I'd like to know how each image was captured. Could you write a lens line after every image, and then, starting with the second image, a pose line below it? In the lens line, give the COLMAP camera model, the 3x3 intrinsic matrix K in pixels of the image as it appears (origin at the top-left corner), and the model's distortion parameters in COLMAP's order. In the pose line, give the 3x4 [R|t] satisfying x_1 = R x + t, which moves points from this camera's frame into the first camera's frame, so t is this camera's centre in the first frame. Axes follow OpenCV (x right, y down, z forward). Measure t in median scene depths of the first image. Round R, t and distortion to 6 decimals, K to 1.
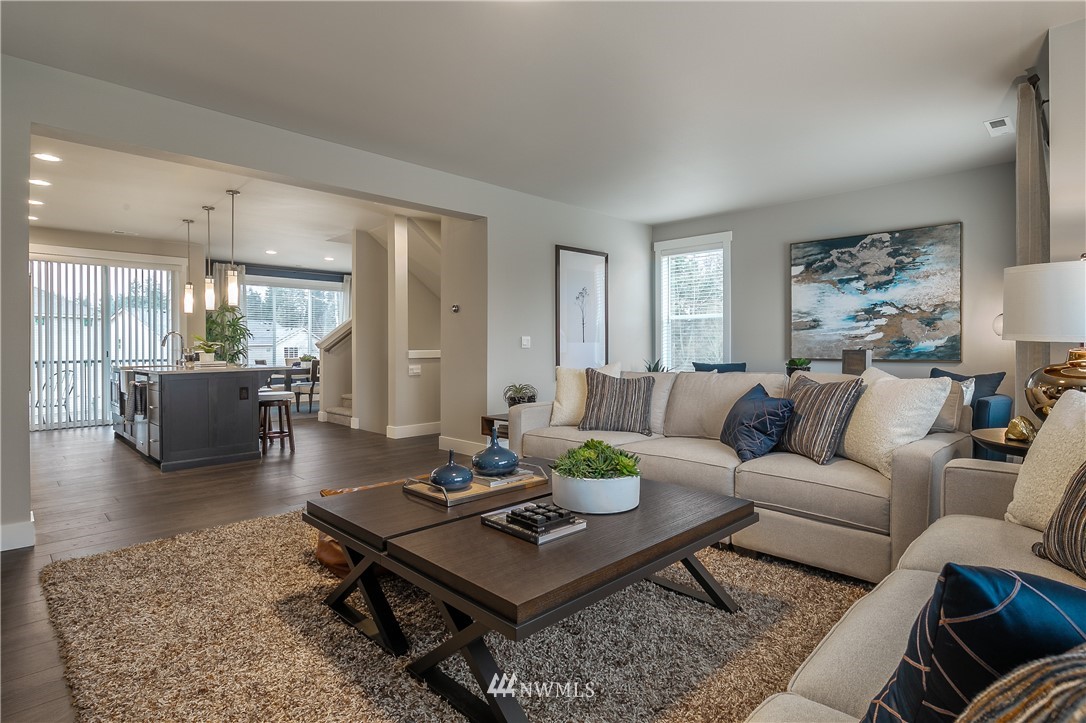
lens RADIAL K [[559.9, 0, 542.5], [0, 559.9, 353.6], [0, 0, 1]] dist [0.000117, -0.000022]
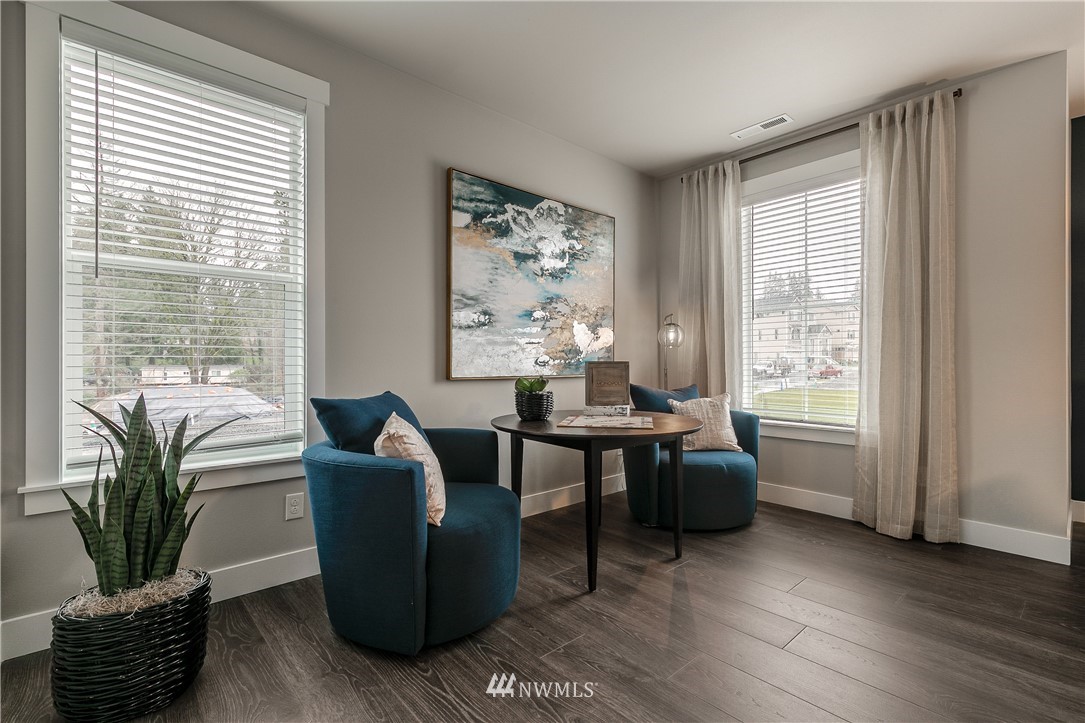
lens RADIAL K [[493.5, 0, 541.9], [0, 493.5, 360.8], [0, 0, 1]] dist [-0.001884, -0.000055]
pose [[0.038374, 0.002835, 0.999259, -0.032588], [0.013920, 0.999897, -0.003371, -0.006620], [-0.999166, 0.014039, 0.038331, 0.966558]]
